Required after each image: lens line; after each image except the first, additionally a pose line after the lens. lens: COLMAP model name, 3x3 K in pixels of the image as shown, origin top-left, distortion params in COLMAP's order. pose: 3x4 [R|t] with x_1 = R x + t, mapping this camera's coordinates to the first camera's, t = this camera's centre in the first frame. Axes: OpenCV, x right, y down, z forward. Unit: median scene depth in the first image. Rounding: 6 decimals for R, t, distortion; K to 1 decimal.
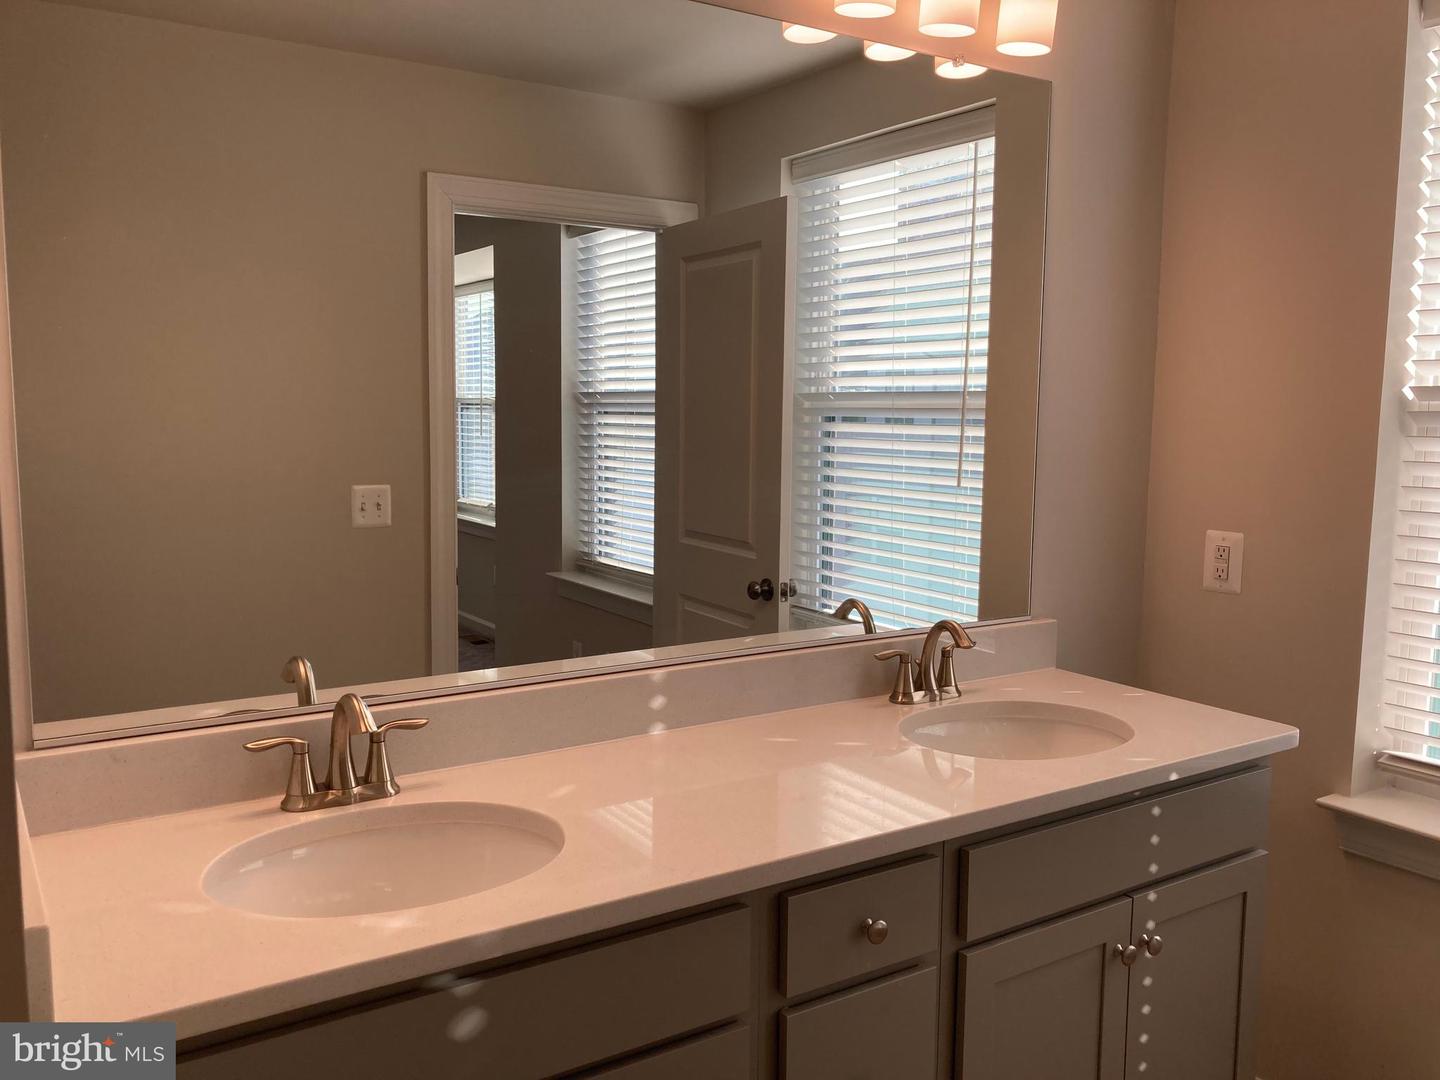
lens RADIAL K [[1200.1, 0, 720.0], [0, 1200.1, 540.0], [0, 0, 1]] dist [-0.010501, -0.005864]
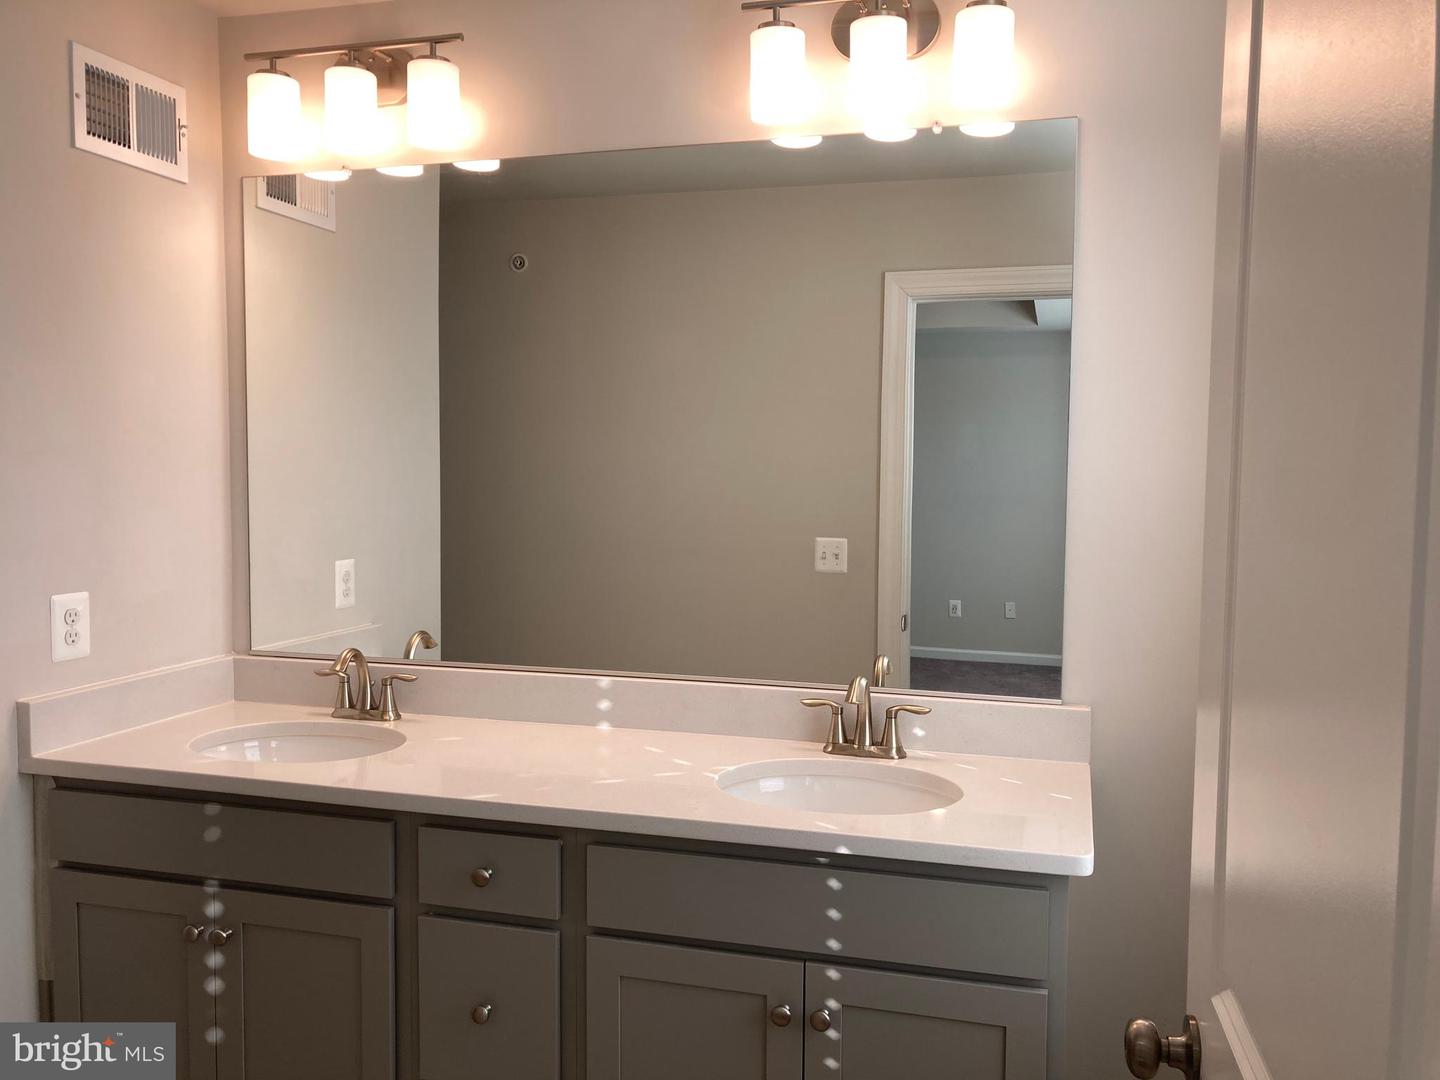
lens RADIAL K [[1175.0, 0, 720.0], [0, 1175.0, 540.0], [0, 0, 1]] dist [0.001941, 0.002644]
pose [[0.650906, 0.040549, -0.758075, 0.939648], [-0.083563, 0.996332, -0.018457, -0.022921], [0.754546, 0.075361, 0.651906, 0.271212]]
